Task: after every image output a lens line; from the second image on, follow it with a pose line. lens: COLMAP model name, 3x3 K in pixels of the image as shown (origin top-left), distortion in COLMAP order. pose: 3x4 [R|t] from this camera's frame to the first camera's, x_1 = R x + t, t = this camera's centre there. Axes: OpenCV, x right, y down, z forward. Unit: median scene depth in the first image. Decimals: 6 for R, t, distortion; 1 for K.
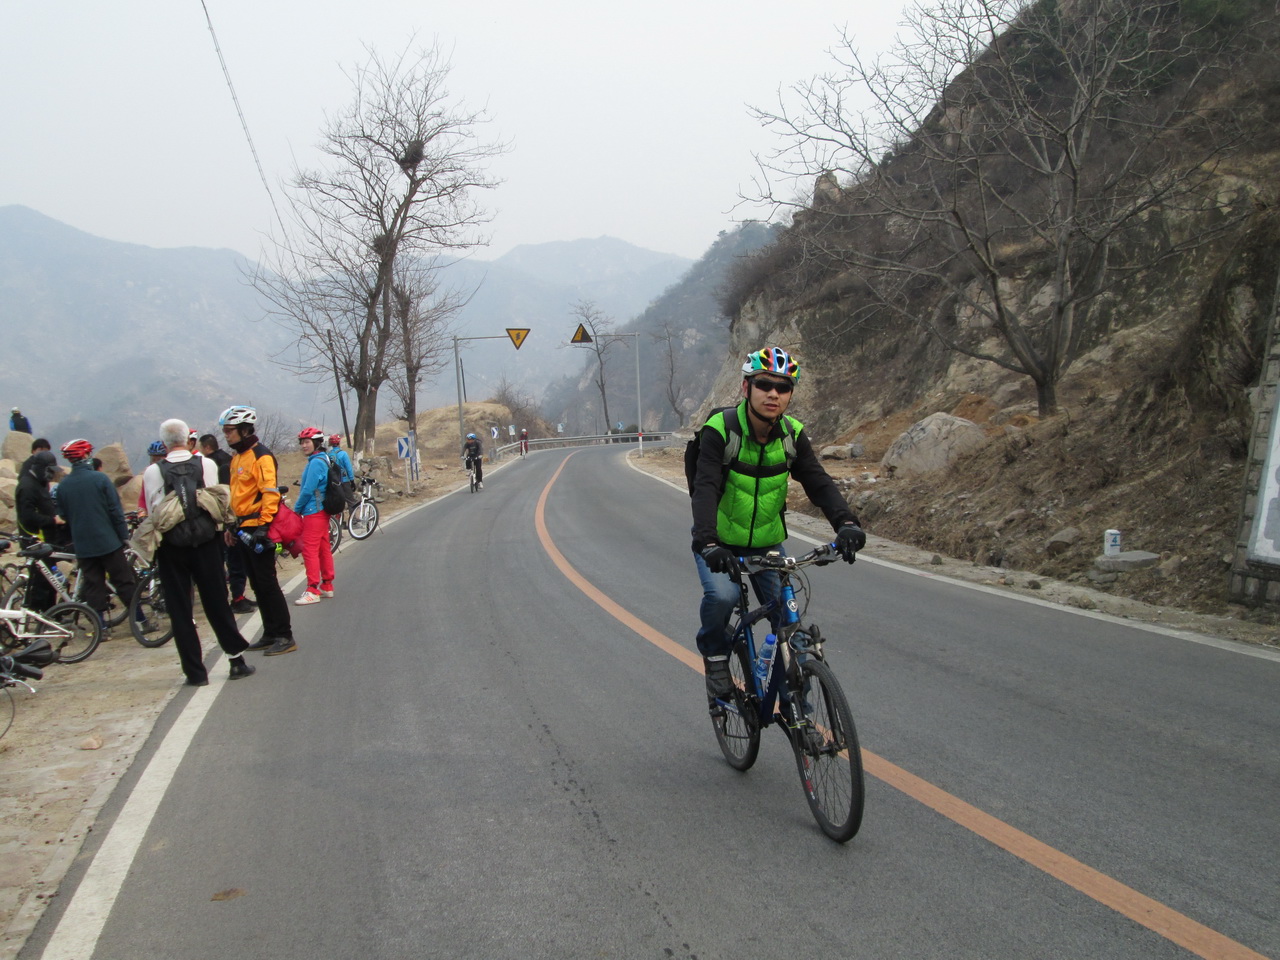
lens RADIAL K [[1339.0, 0, 631.1], [0, 1339.0, 470.7], [0, 0, 1]] dist [-0.071814, 0.038198]
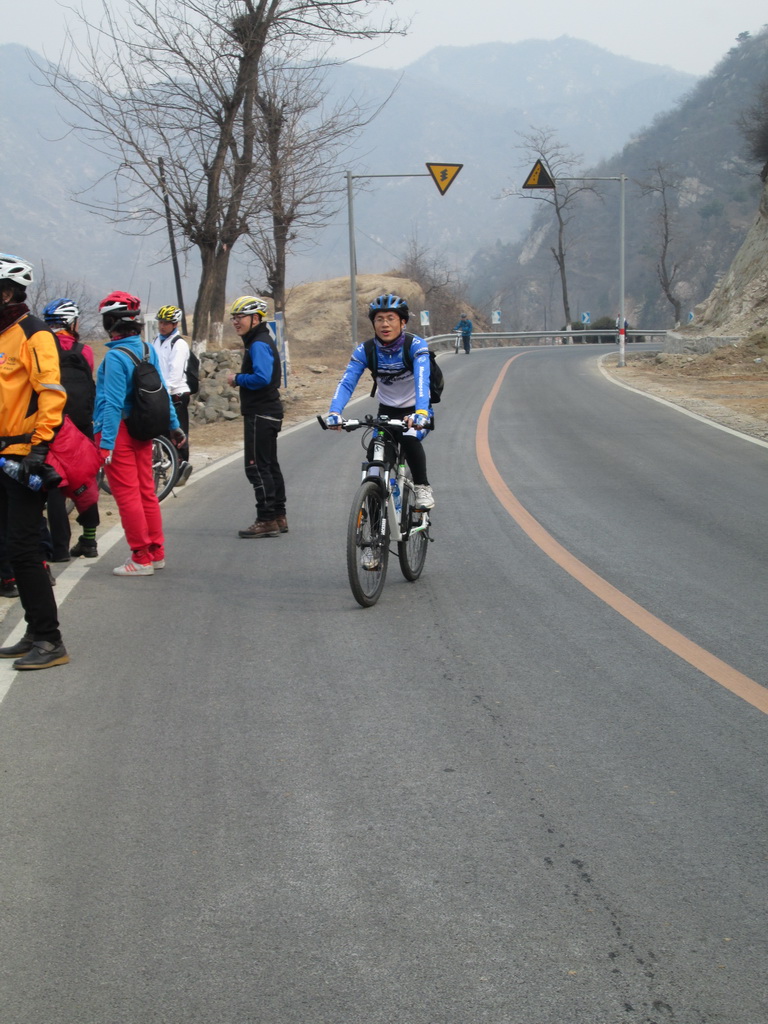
lens RADIAL K [[1968.9, 0, 351.0], [0, 1968.9, 514.1], [0, 0, 1]] dist [-0.198324, 0.297784]
pose [[0.991997, 0.045788, -0.117668, -0.010214], [-0.037768, 0.996867, 0.069502, 0.000646], [0.120481, -0.064501, 0.990618, 0.035201]]
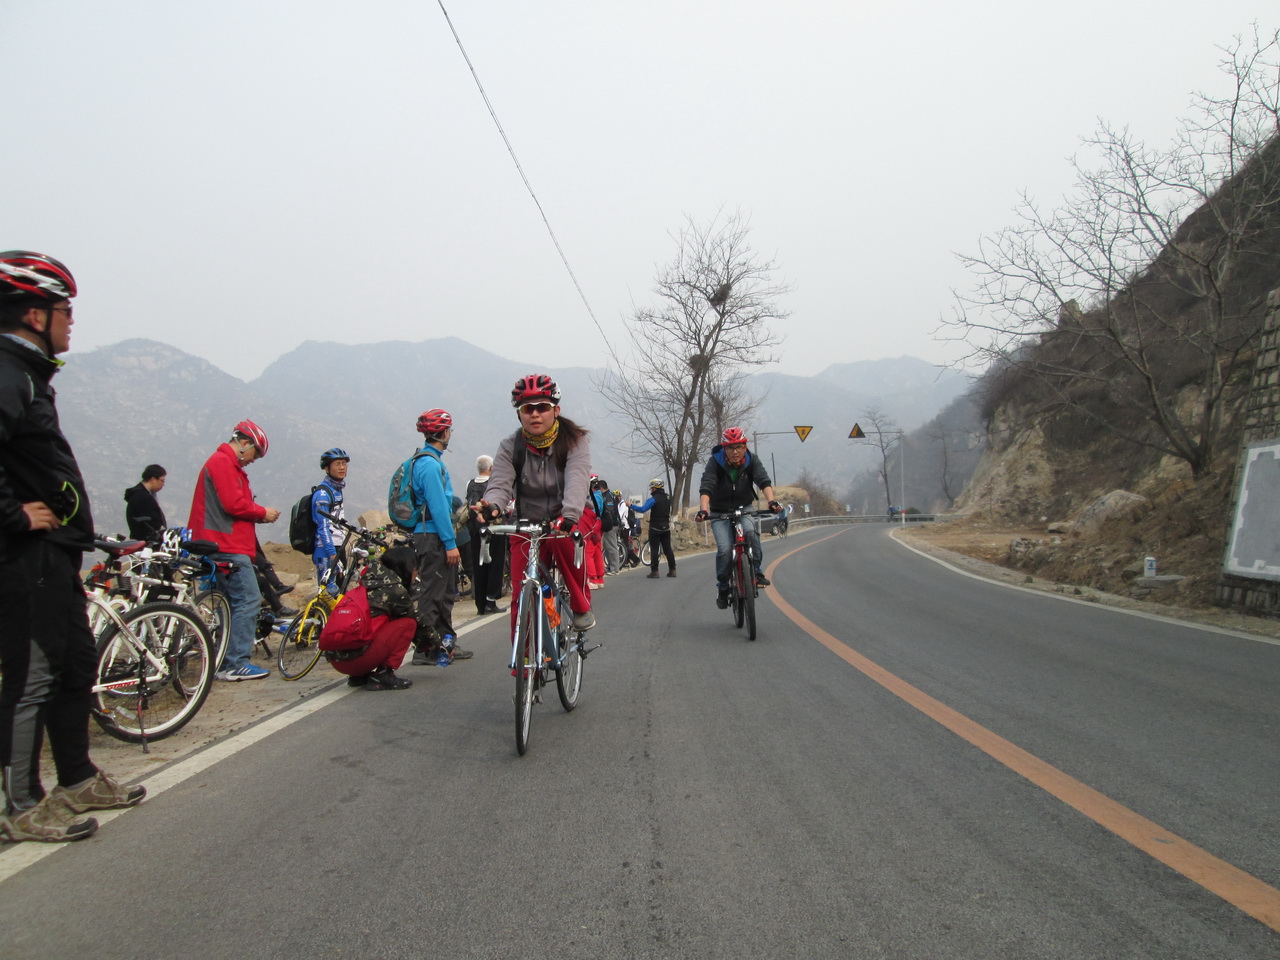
lens RADIAL K [[1090.3, 0, 633.1], [0, 1090.3, 474.7], [0, 0, 1]] dist [-0.039321, 0.016525]
pose [[0.964732, 0.014381, -0.262842, 0.038381], [-0.031836, 0.997551, -0.062273, 0.012445], [0.261303, 0.068444, 0.962827, -0.057213]]
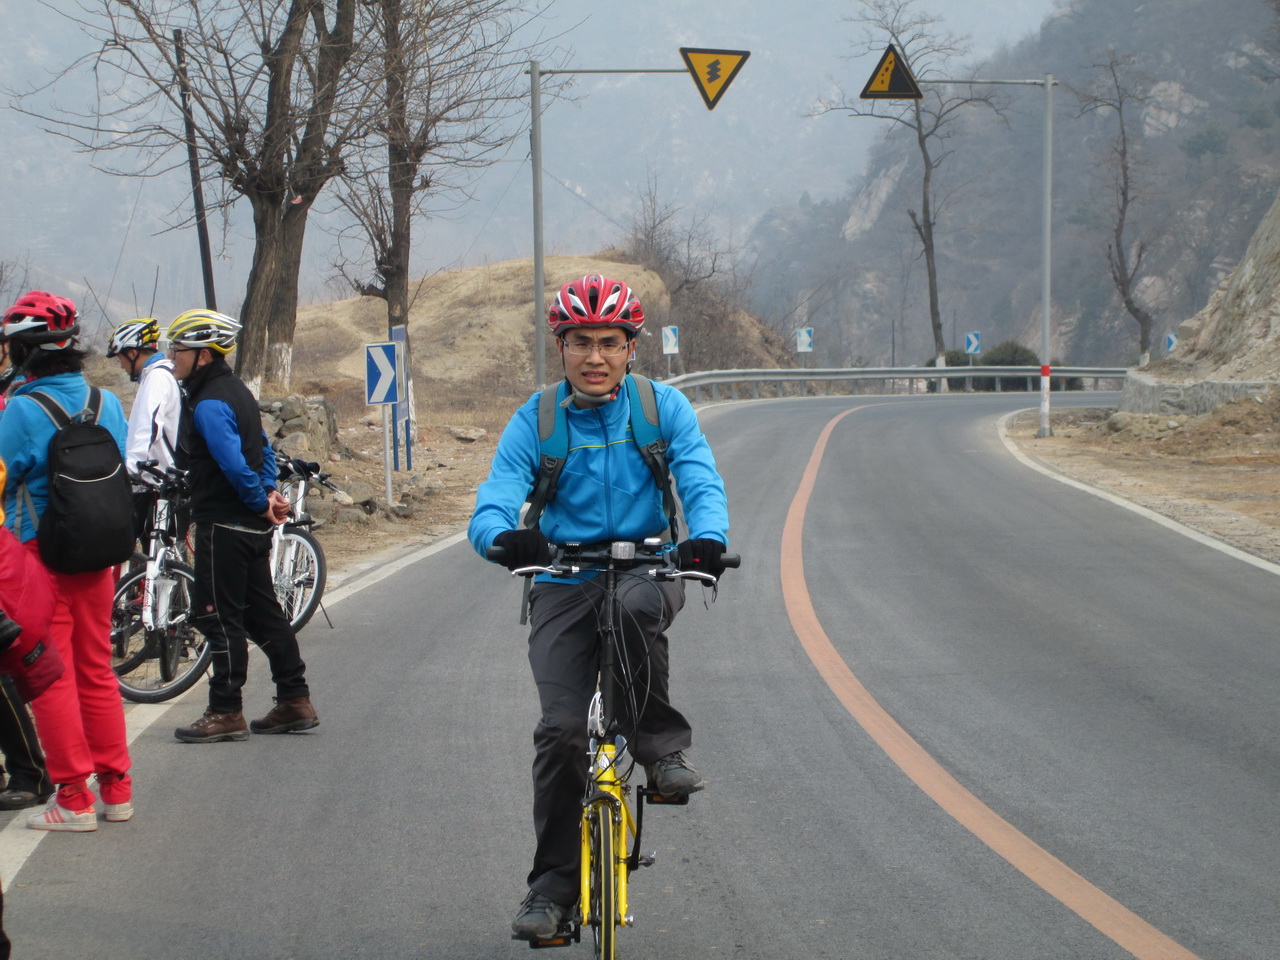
lens RADIAL K [[3726.0, 0, 640.0], [0, 3726.0, 480.0], [0, 0, 1]] dist [-0.267916, 0.484271]
pose [[0.994711, 0.051681, -0.088769, -0.013926], [-0.051253, 0.998661, 0.007091, -0.000052], [0.089017, -0.002504, 0.996027, 0.040126]]
